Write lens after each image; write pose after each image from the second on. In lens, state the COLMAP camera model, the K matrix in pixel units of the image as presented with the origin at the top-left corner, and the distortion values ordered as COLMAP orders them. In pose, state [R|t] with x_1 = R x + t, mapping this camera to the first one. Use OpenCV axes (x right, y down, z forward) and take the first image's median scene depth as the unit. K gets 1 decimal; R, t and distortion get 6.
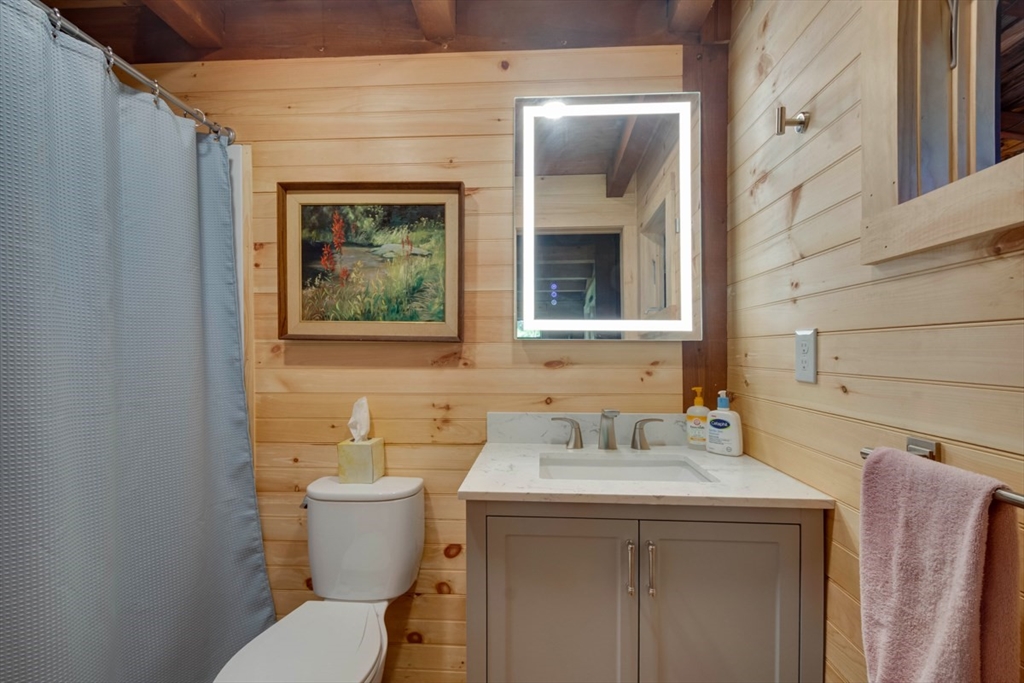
lens RADIAL K [[447.9, 0, 514.7], [0, 447.9, 361.6], [0, 0, 1]] dist [0.020644, -0.008785]
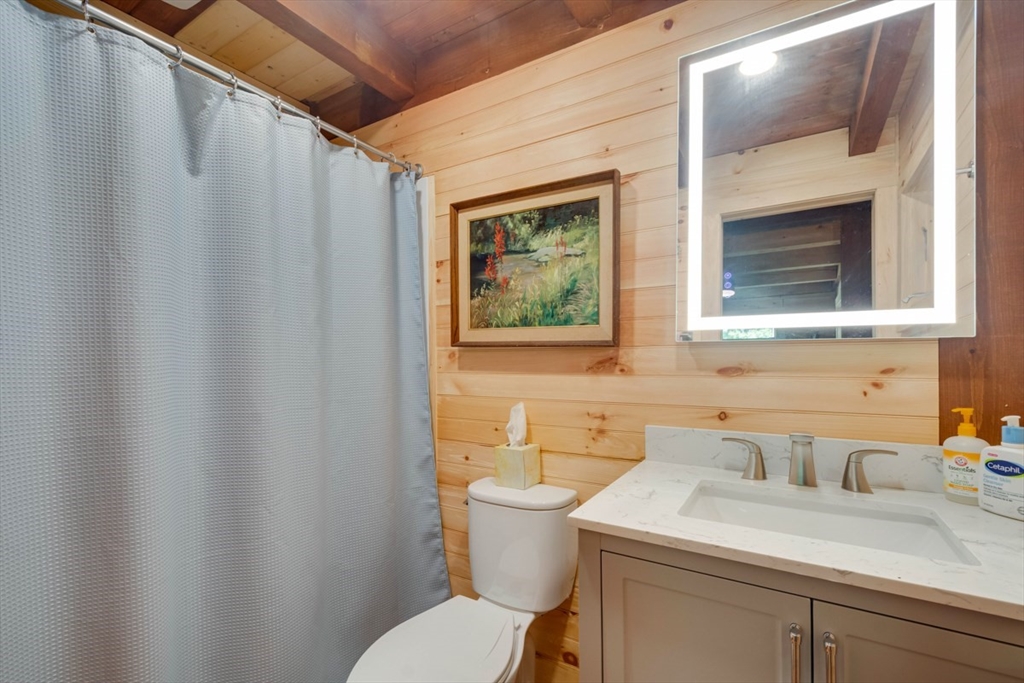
lens RADIAL K [[447.9, 0, 514.7], [0, 447.9, 361.6], [0, 0, 1]] dist [0.020644, -0.008785]
pose [[0.890810, -0.002458, -0.454370, 0.108444], [-0.001434, 0.999965, -0.008222, -0.004110], [0.454374, 0.007976, 0.890775, 0.097048]]
